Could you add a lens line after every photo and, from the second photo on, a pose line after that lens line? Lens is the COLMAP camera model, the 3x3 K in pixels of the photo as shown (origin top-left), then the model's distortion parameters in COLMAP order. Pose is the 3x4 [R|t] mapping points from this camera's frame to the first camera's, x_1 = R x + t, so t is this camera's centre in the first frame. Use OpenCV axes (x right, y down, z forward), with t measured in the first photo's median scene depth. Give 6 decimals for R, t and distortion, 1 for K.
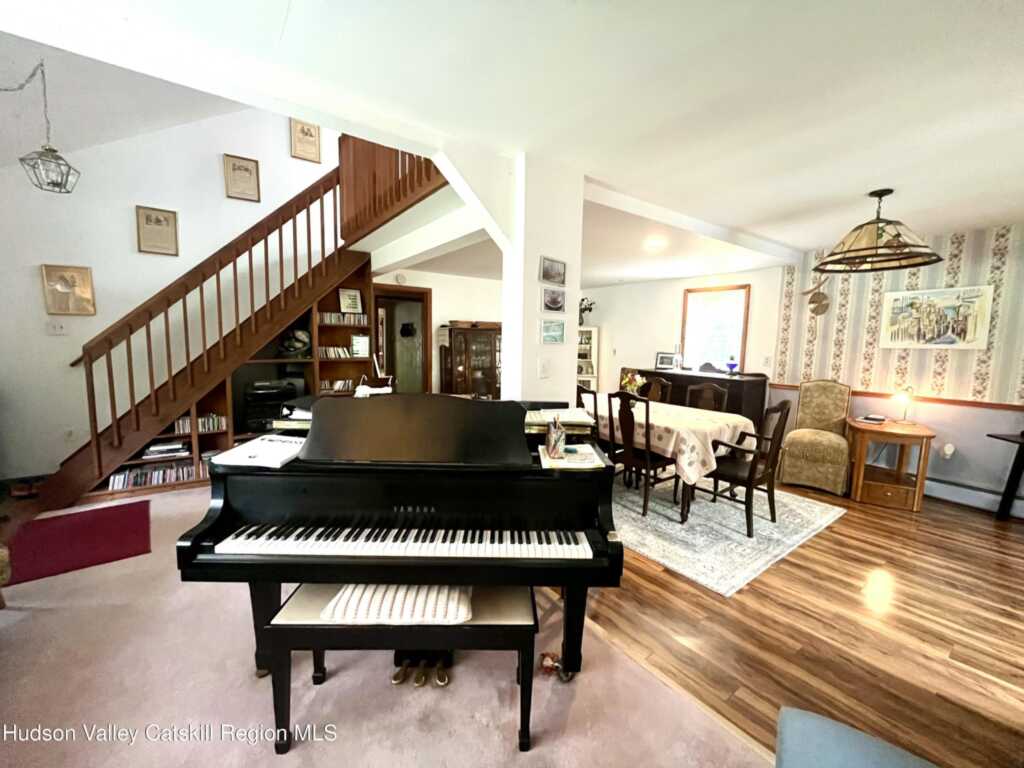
lens RADIAL K [[410.3, 0, 512.0], [0, 410.3, 384.0], [0, 0, 1]] dist [0.000861, -0.000058]
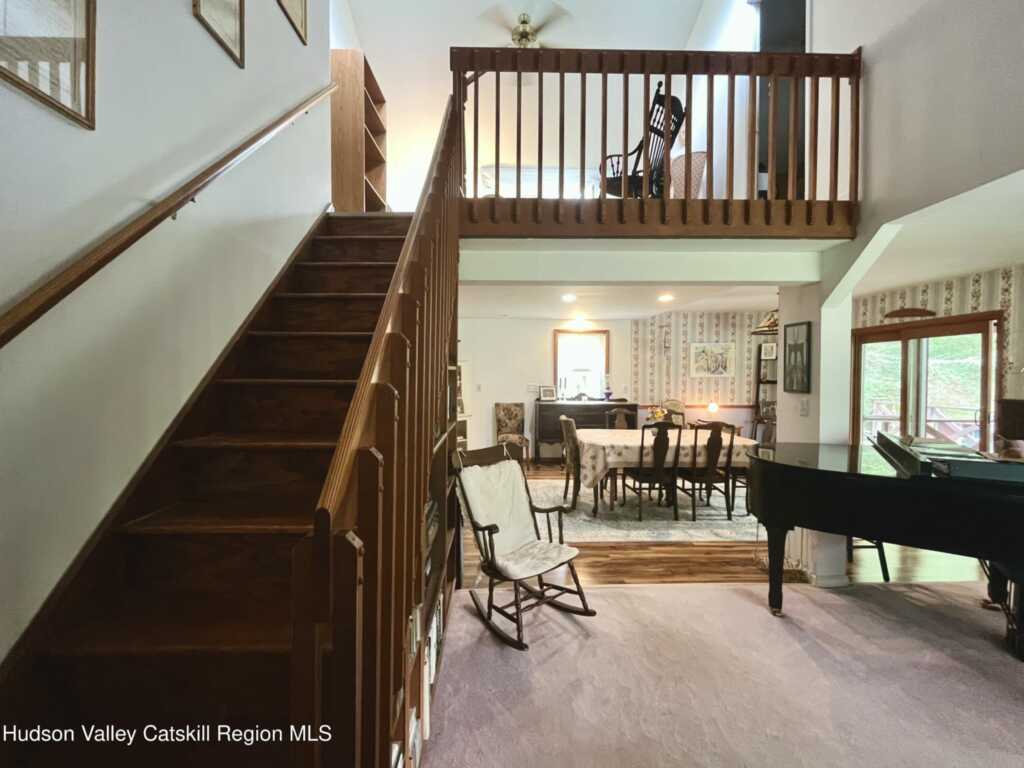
lens RADIAL K [[417.8, 0, 510.9], [0, 417.8, 382.6], [0, 0, 1]] dist [-0.001577, -0.000335]
pose [[0.591662, -0.040596, 0.805163, -0.837906], [0.100036, 0.994710, -0.023357, -0.099660], [-0.799955, 0.094365, 0.592593, 0.601044]]
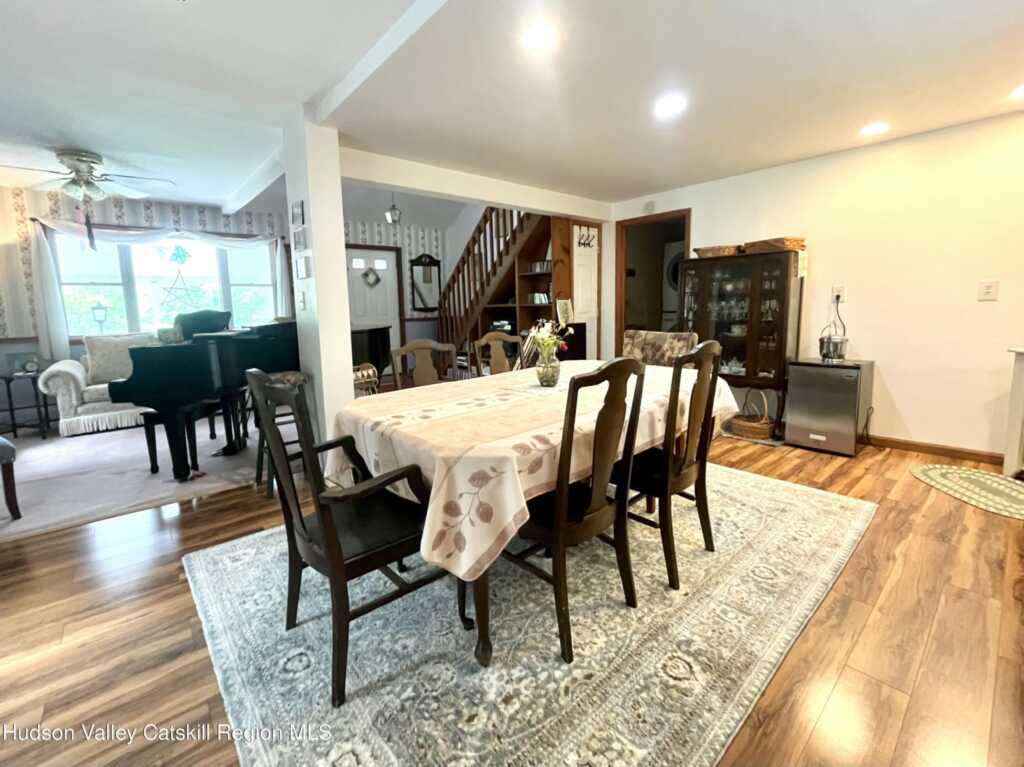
lens RADIAL K [[449.7, 0, 507.0], [0, 449.7, 359.1], [0, 0, 1]] dist [0.000069, -0.000080]
pose [[0.074738, 0.101389, -0.992035, 0.816918], [-0.081049, 0.992144, 0.095295, -0.024940], [0.993904, 0.073281, 0.082368, 0.870075]]
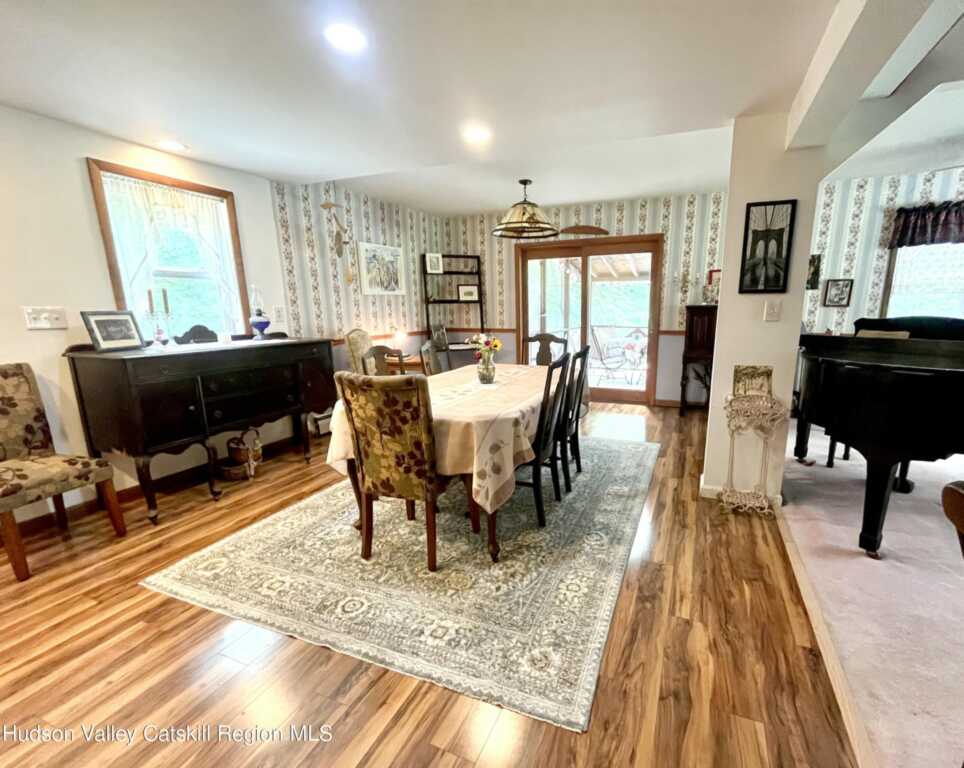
lens RADIAL K [[430.3, 0, 518.3], [0, 430.3, 400.5], [0, 0, 1]] dist [-0.001786, 0.000159]
pose [[-0.506231, -0.204531, 0.837793, -0.321826], [0.090963, 0.953387, 0.287714, -0.111650], [-0.857587, 0.221858, -0.464030, 1.248569]]
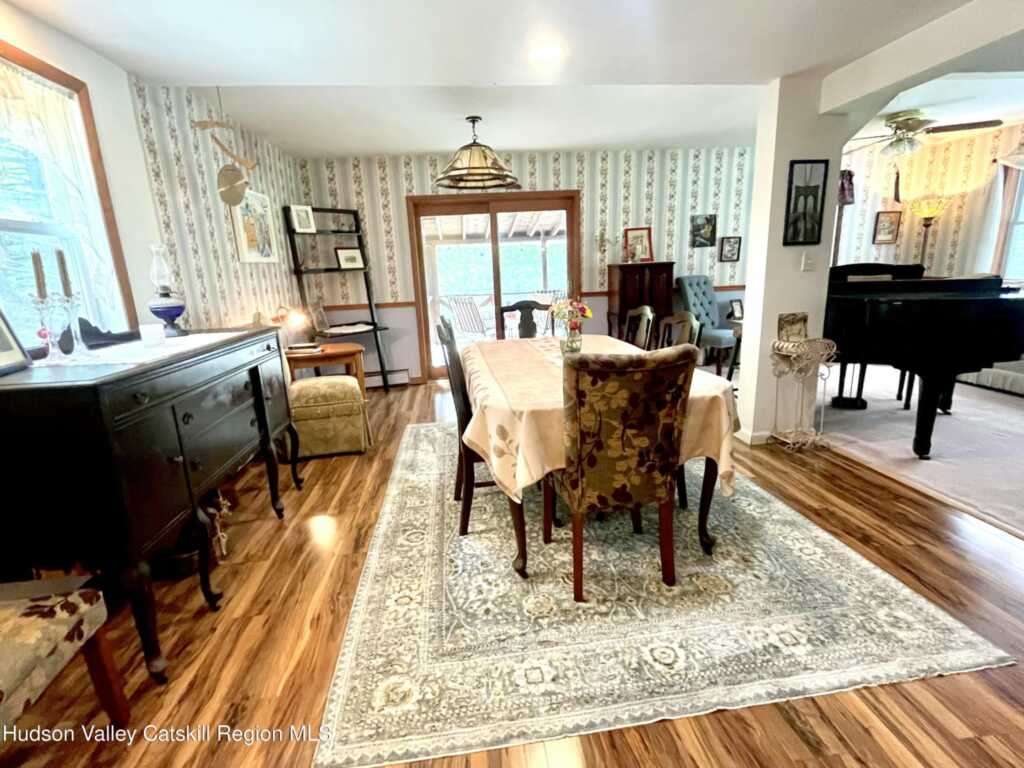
lens RADIAL K [[489.6, 0, 493.3], [0, 489.6, 386.2], [0, 0, 1]] dist [-0.001579, -0.000403]
pose [[-0.849656, -0.108220, 0.516114, 0.035625], [0.082265, 0.939532, 0.332433, -0.134731], [-0.520882, 0.324912, -0.789376, 1.543994]]
